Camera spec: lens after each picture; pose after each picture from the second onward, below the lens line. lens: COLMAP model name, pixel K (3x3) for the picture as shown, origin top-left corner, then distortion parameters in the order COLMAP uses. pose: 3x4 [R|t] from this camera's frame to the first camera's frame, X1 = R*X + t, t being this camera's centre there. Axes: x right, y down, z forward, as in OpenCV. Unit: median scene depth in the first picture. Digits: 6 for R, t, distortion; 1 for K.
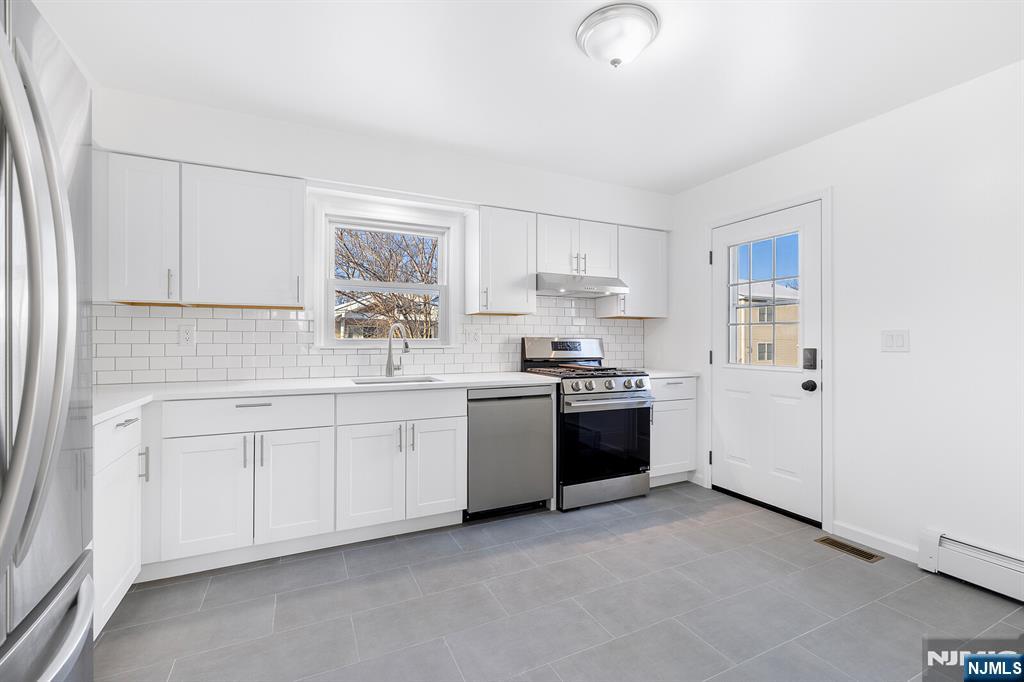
lens RADIAL K [[436.3, 0, 512.8], [0, 436.3, 335.8], [0, 0, 1]] dist [-0.000501, -0.000036]
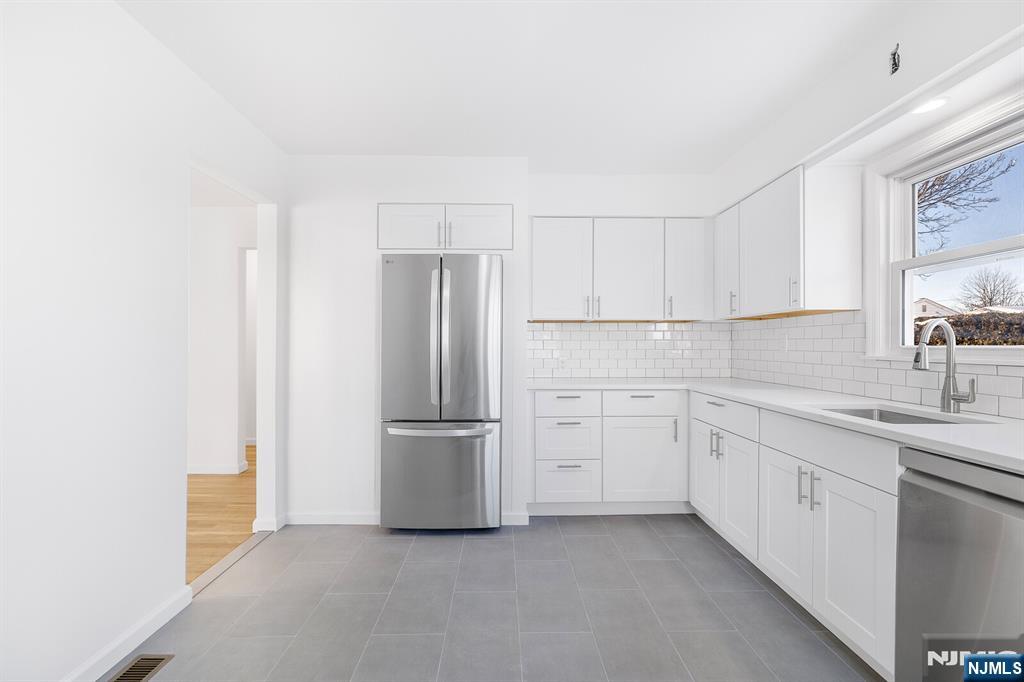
lens RADIAL K [[441.3, 0, 511.3], [0, 441.3, 347.0], [0, 0, 1]] dist [0.000368, -0.000114]
pose [[-0.414279, 0.001757, -0.910148, 0.488170], [0.006073, 0.999981, -0.000834, 0.005078], [0.910130, -0.005873, -0.414282, 0.710687]]
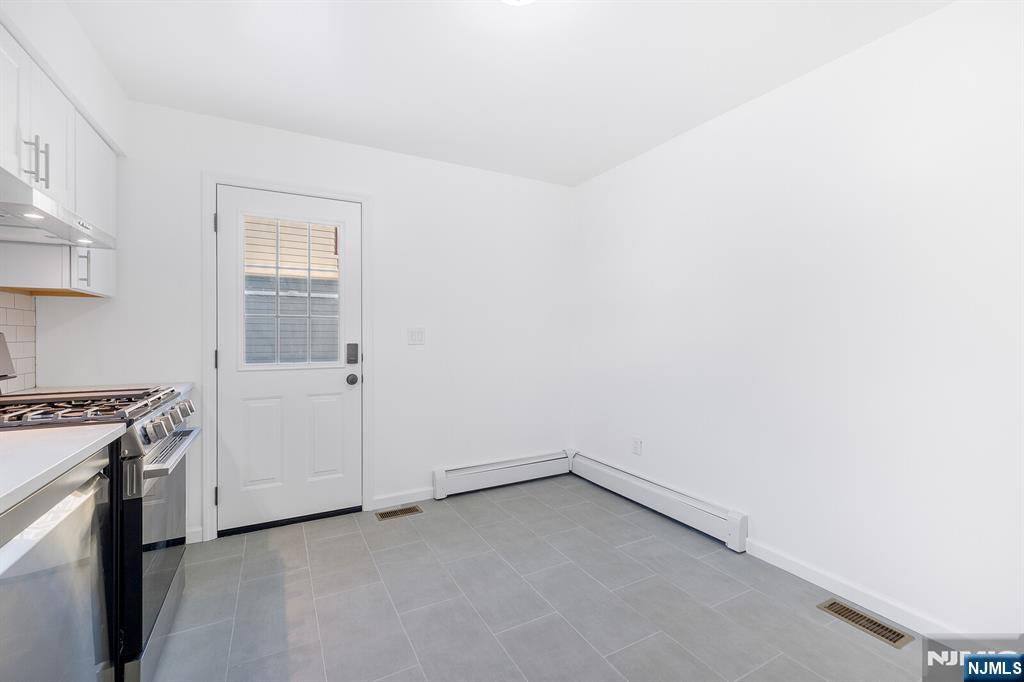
lens RADIAL K [[436.3, 0, 512.8], [0, 436.3, 335.8], [0, 0, 1]] dist [-0.000501, -0.000036]
pose [[-0.050840, -0.004179, 0.998698, -0.336865], [-0.012069, 0.999921, 0.003569, 0.001873], [-0.998634, -0.011872, -0.050887, 0.604963]]
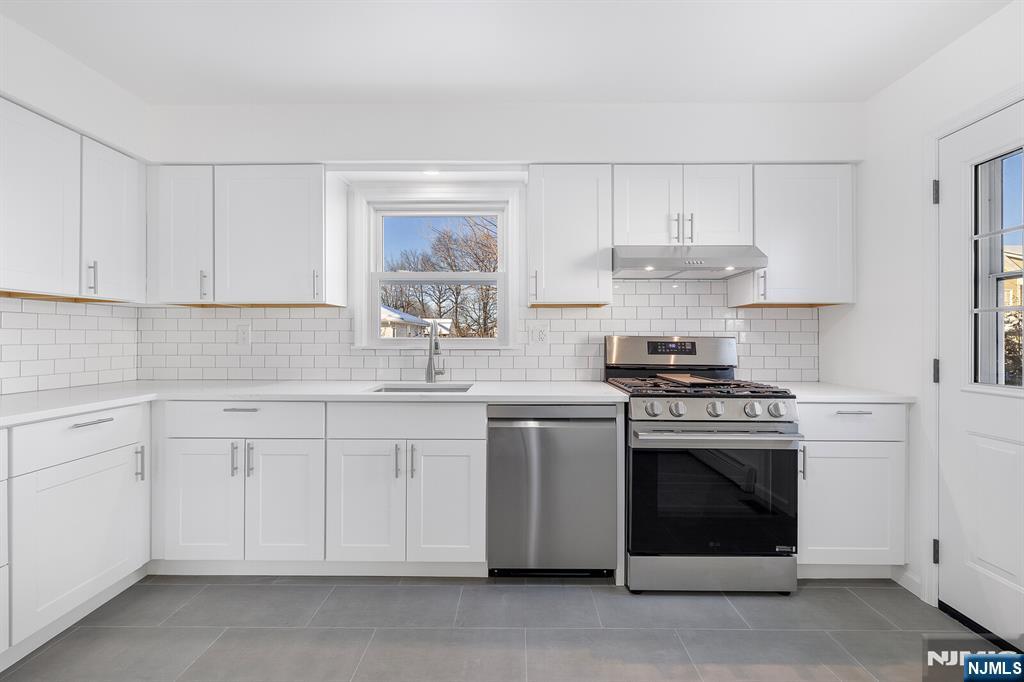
lens RADIAL K [[436.3, 0, 512.8], [0, 436.3, 335.8], [0, 0, 1]] dist [-0.000501, -0.000036]
pose [[0.899630, -0.002269, -0.436646, 0.236610], [0.004218, 0.999985, 0.003496, 0.000239], [0.436632, -0.004987, 0.899627, 0.297050]]
